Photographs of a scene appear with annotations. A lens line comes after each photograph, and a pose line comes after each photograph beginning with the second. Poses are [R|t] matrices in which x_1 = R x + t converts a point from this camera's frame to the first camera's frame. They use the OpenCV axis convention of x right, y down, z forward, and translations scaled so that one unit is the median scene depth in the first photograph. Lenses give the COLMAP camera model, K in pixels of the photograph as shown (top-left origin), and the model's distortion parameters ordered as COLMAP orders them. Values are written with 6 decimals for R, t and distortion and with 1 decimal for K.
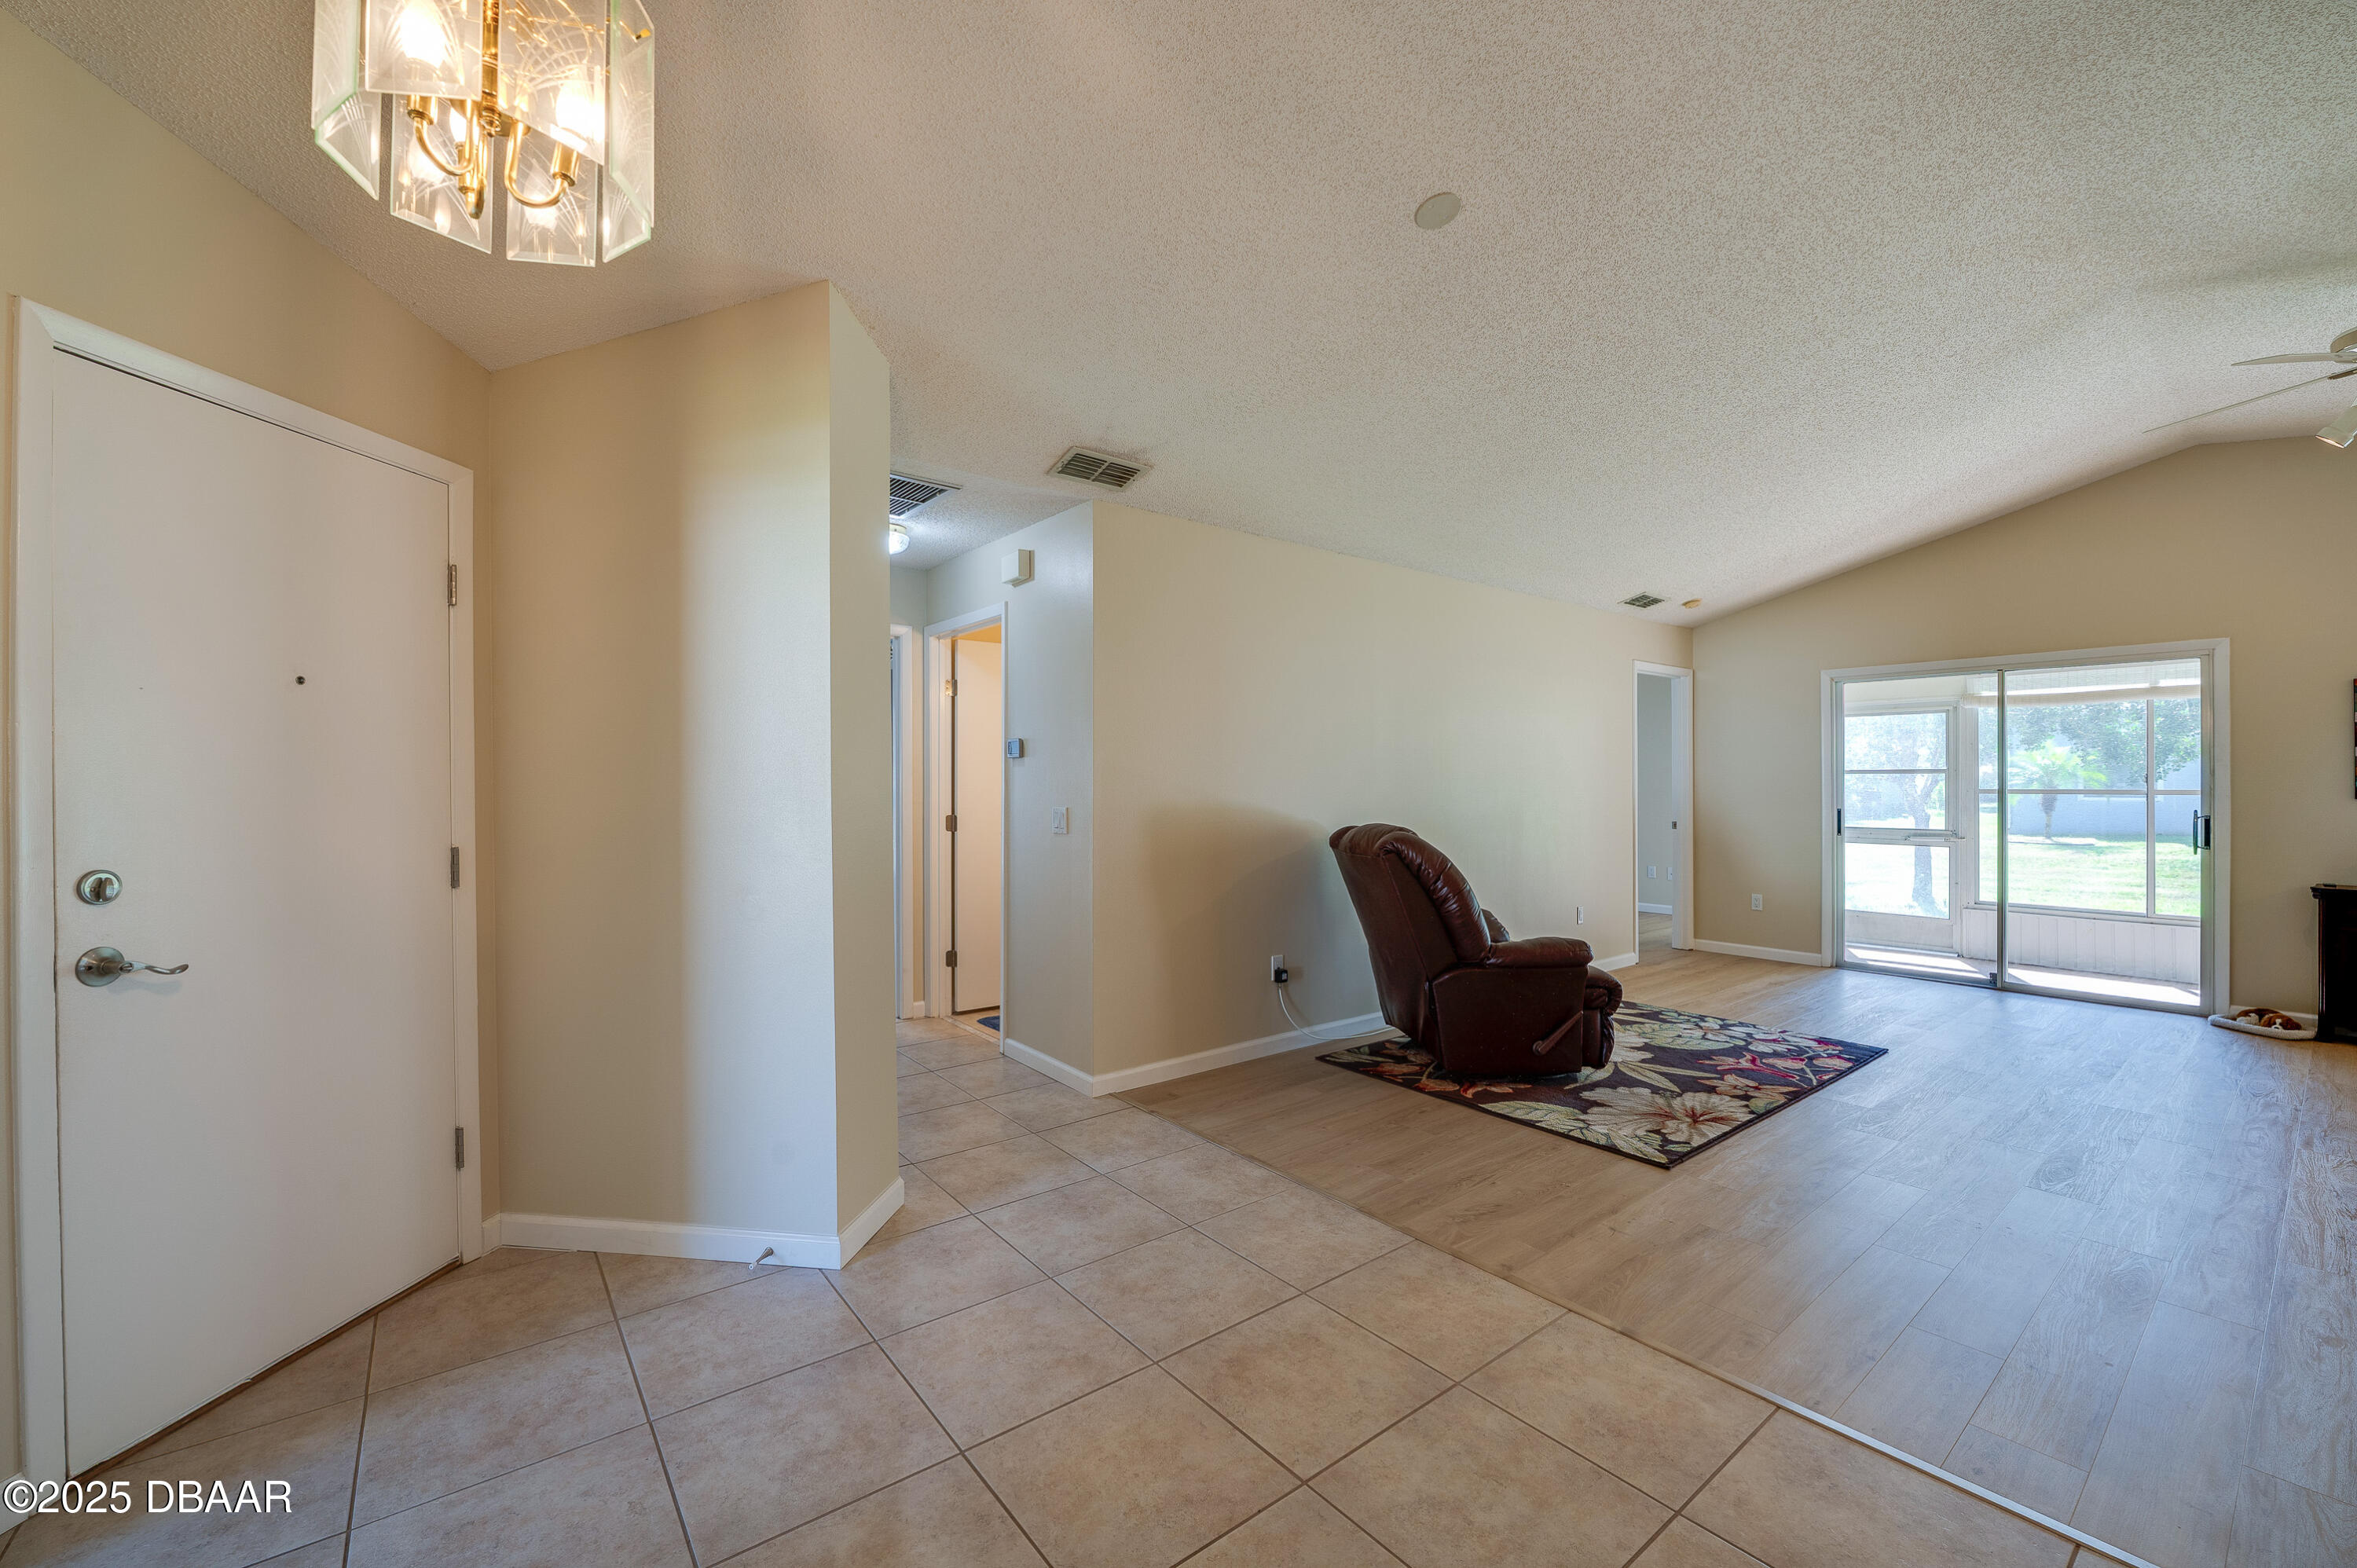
lens RADIAL K [[950.9, 0, 1181.1], [0, 950.9, 778.1], [0, 0, 1]] dist [-0.014382, -0.000069]
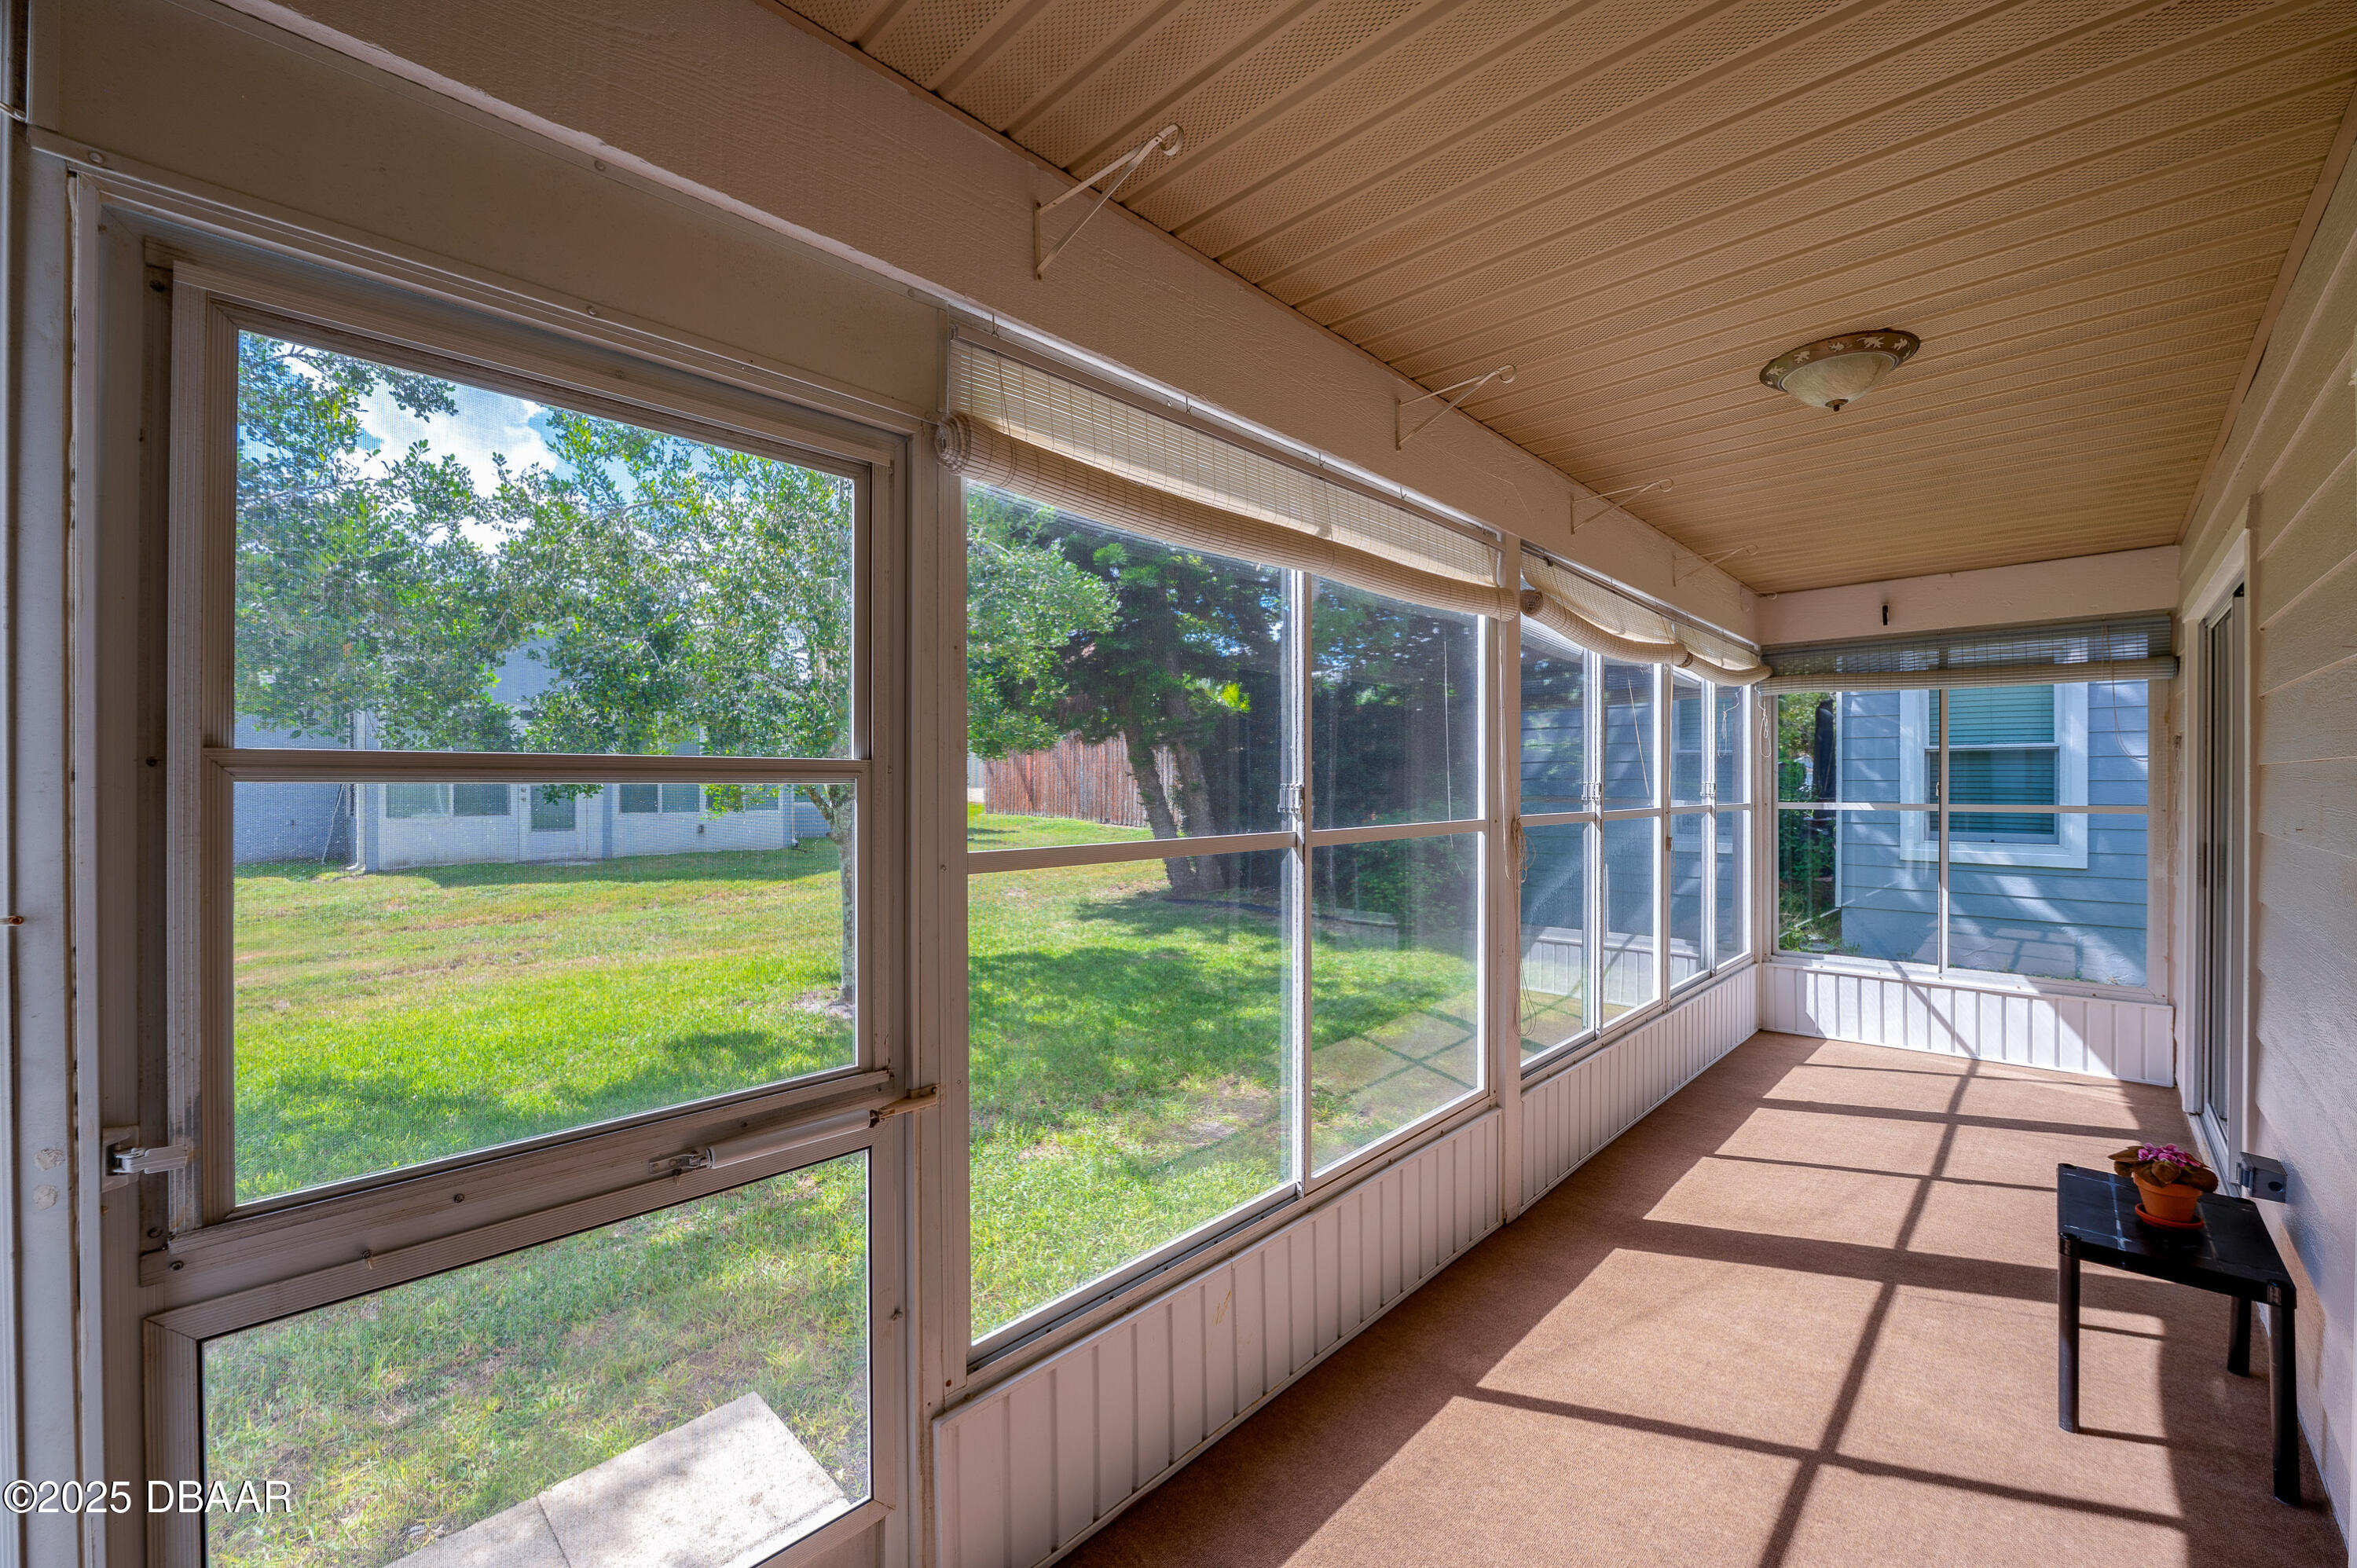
lens RADIAL K [[950.9, 0, 1181.1], [0, 950.9, 778.1], [0, 0, 1]] dist [-0.014382, -0.000069]
pose [[-0.147573, 0.007823, 0.989020, 0.768564], [-0.000184, 0.999968, -0.007938, -0.005869], [-0.989051, -0.001354, -0.147567, 1.225969]]
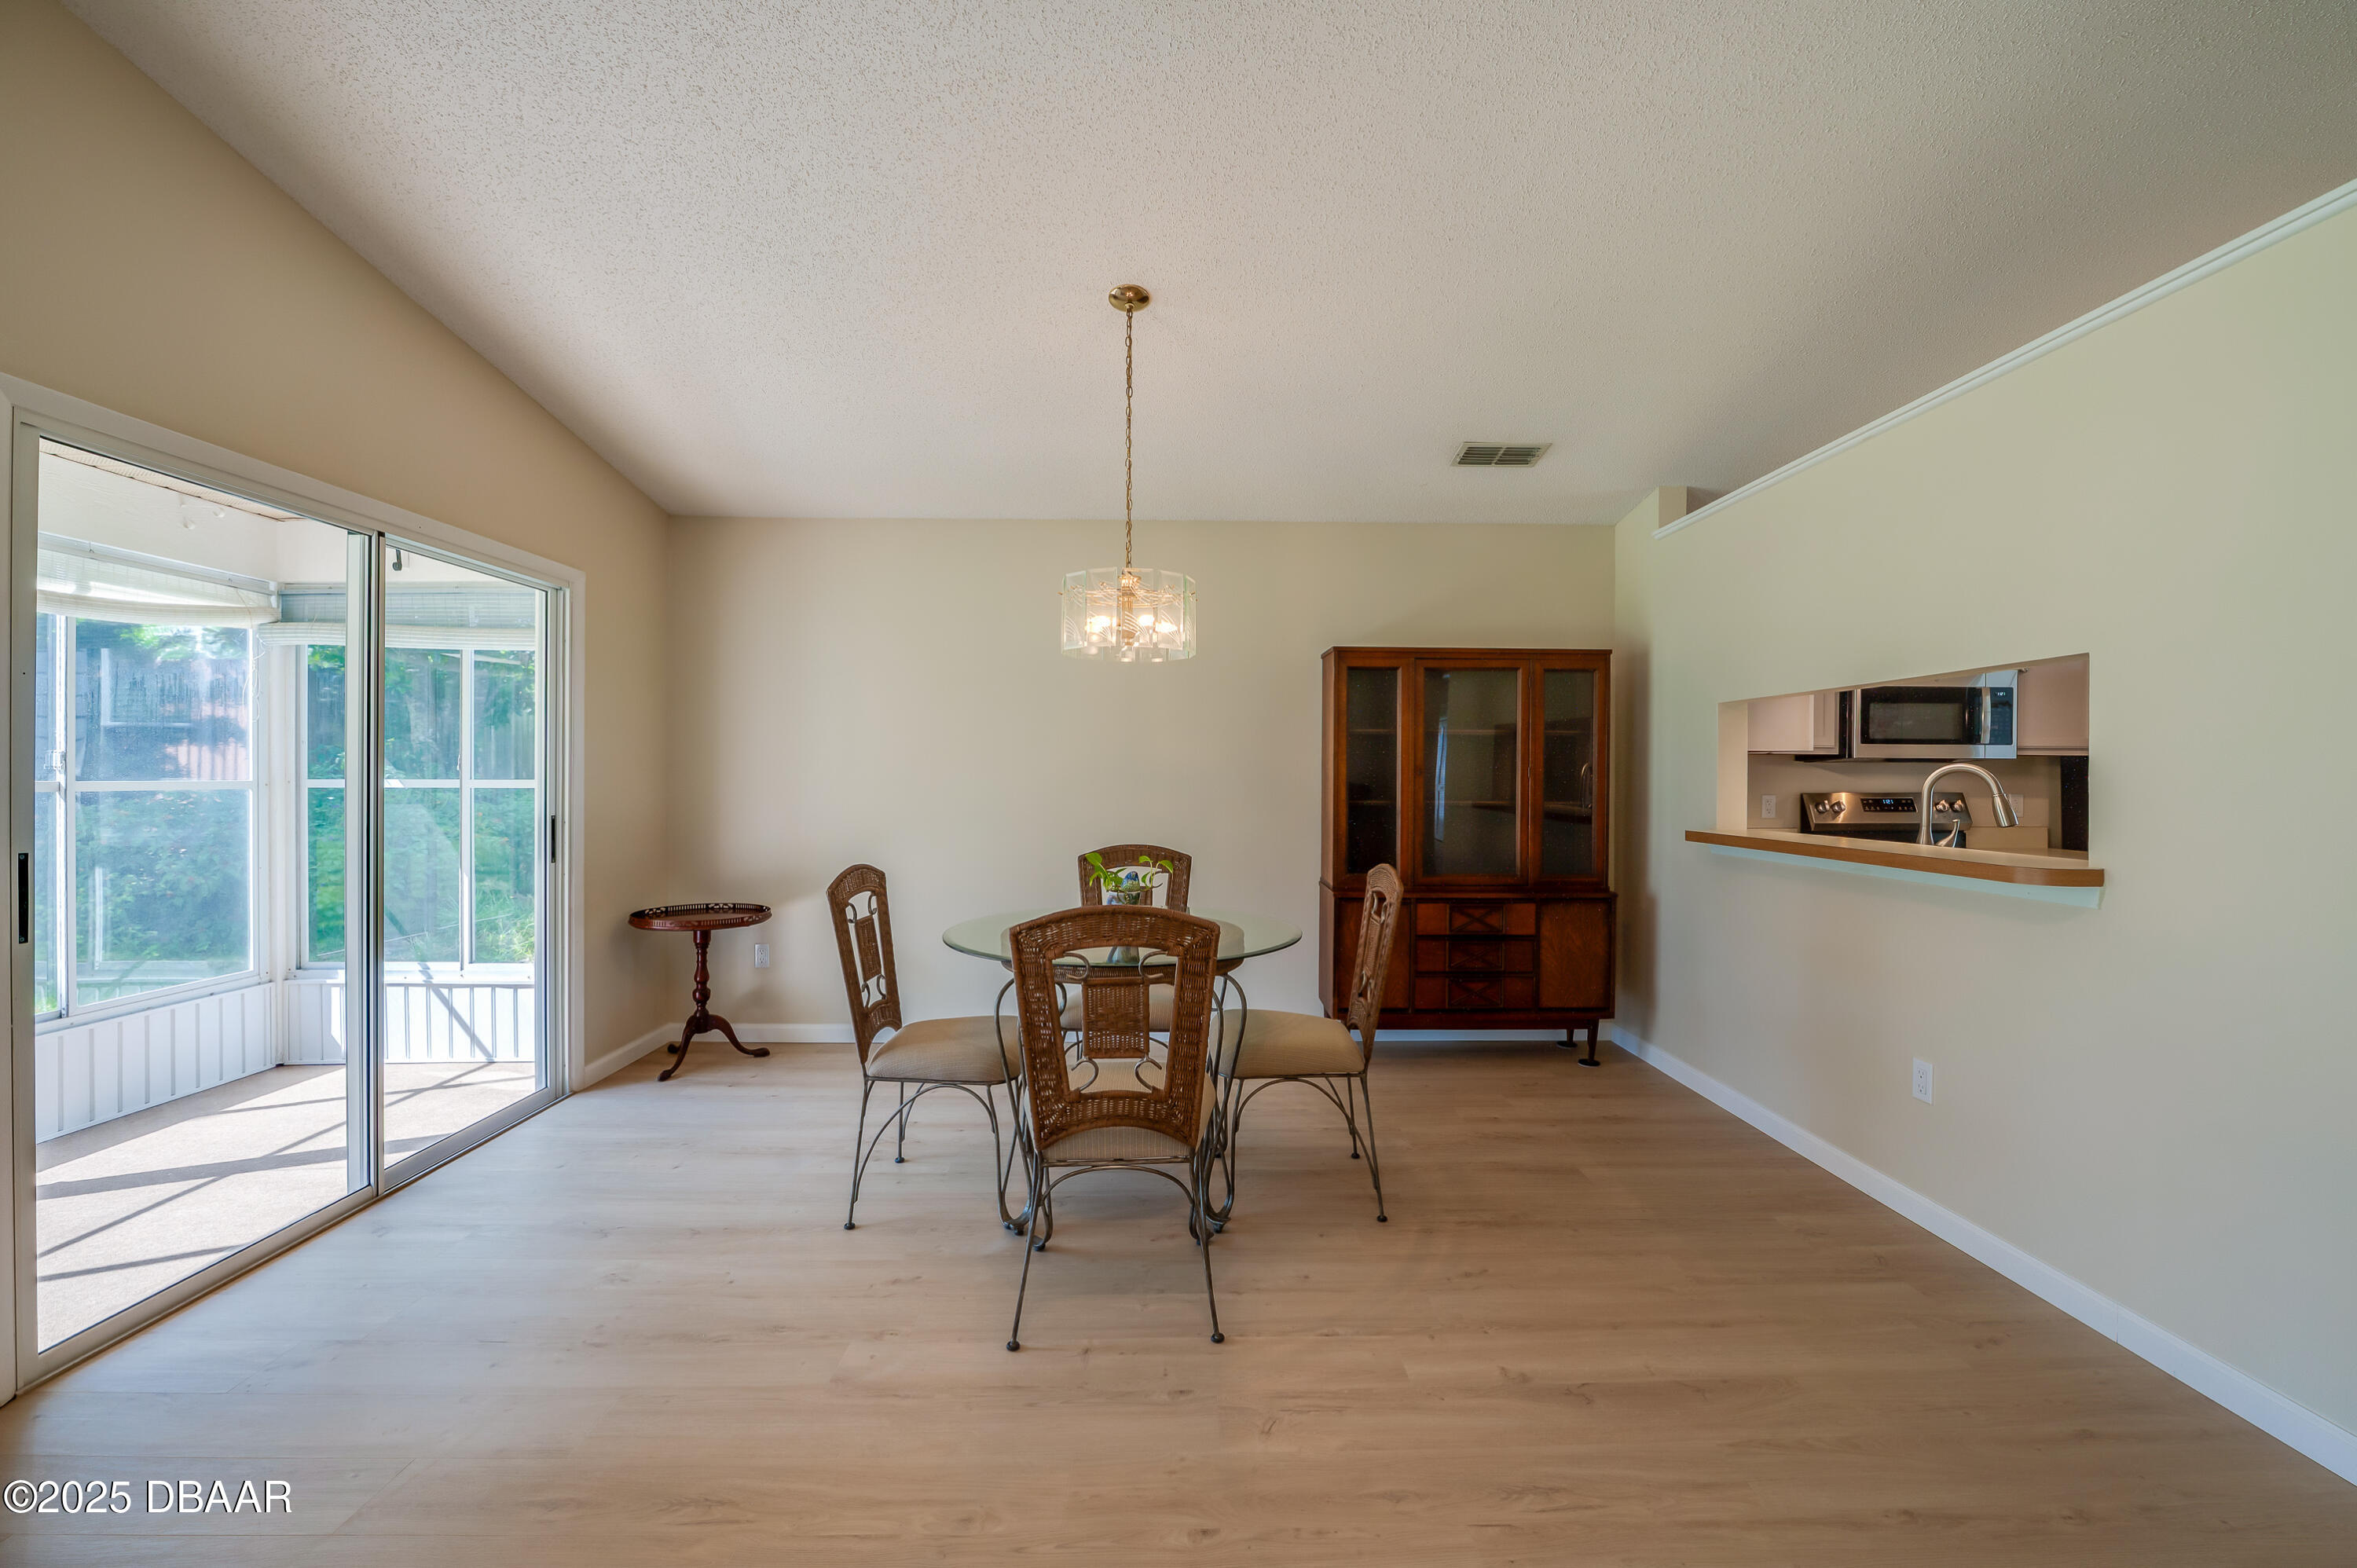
lens RADIAL K [[950.9, 0, 1181.1], [0, 950.9, 778.1], [0, 0, 1]] dist [-0.014382, -0.000069]
pose [[-0.801511, -0.002394, 0.597976, 0.602334], [-0.000113, 0.999993, 0.003853, 0.007028], [-0.597980, 0.003021, -0.801505, 0.686511]]
